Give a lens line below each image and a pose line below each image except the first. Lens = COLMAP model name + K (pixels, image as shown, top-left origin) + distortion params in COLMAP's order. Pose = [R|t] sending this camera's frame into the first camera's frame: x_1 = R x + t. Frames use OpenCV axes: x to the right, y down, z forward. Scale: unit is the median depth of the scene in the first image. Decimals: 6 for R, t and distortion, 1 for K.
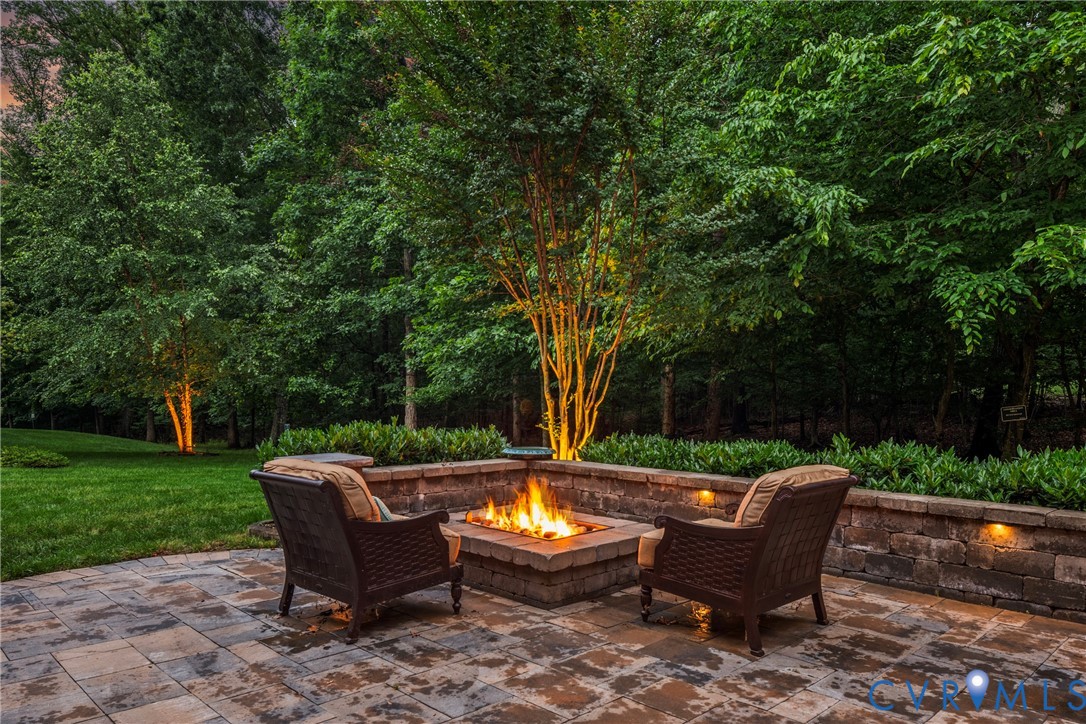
lens RADIAL K [[739.6, 0, 543.6], [0, 739.6, 407.1], [0, 0, 1]] dist [-0.007618, 0.007963]
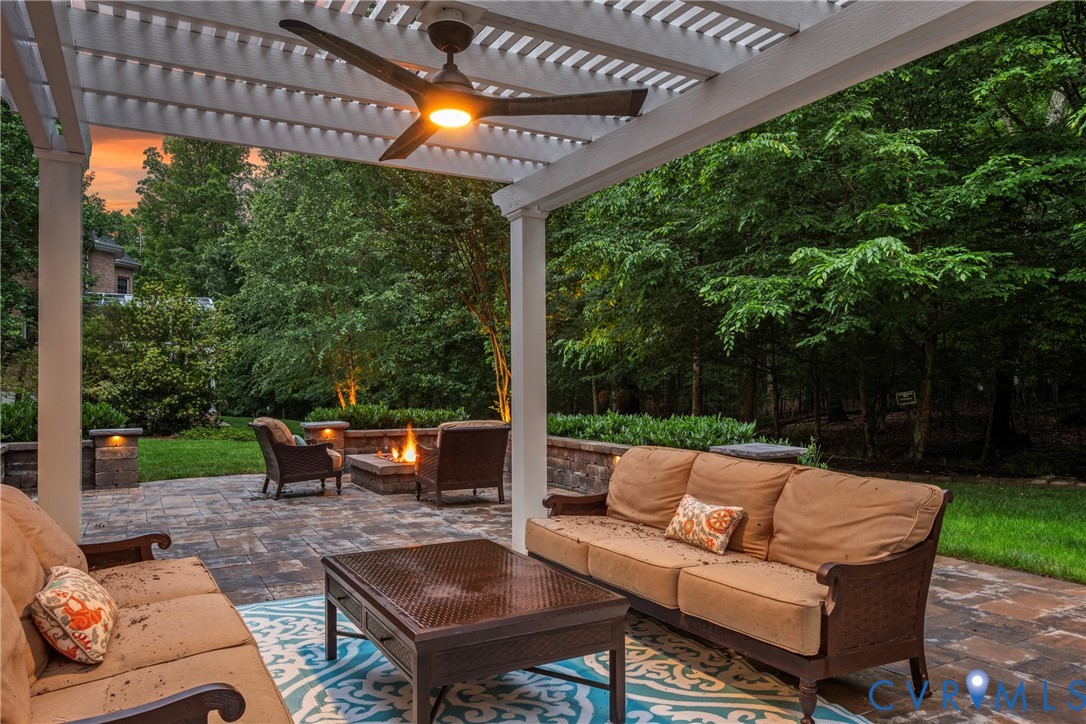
lens RADIAL K [[739.6, 0, 543.4], [0, 739.6, 364.9], [0, 0, 1]] dist [-0.007618, 0.007963]
pose [[0.961672, -0.018984, -0.273546, 0.240982], [0.005682, 0.998766, -0.049339, 0.006515], [0.274145, 0.045894, 0.960593, -0.199279]]
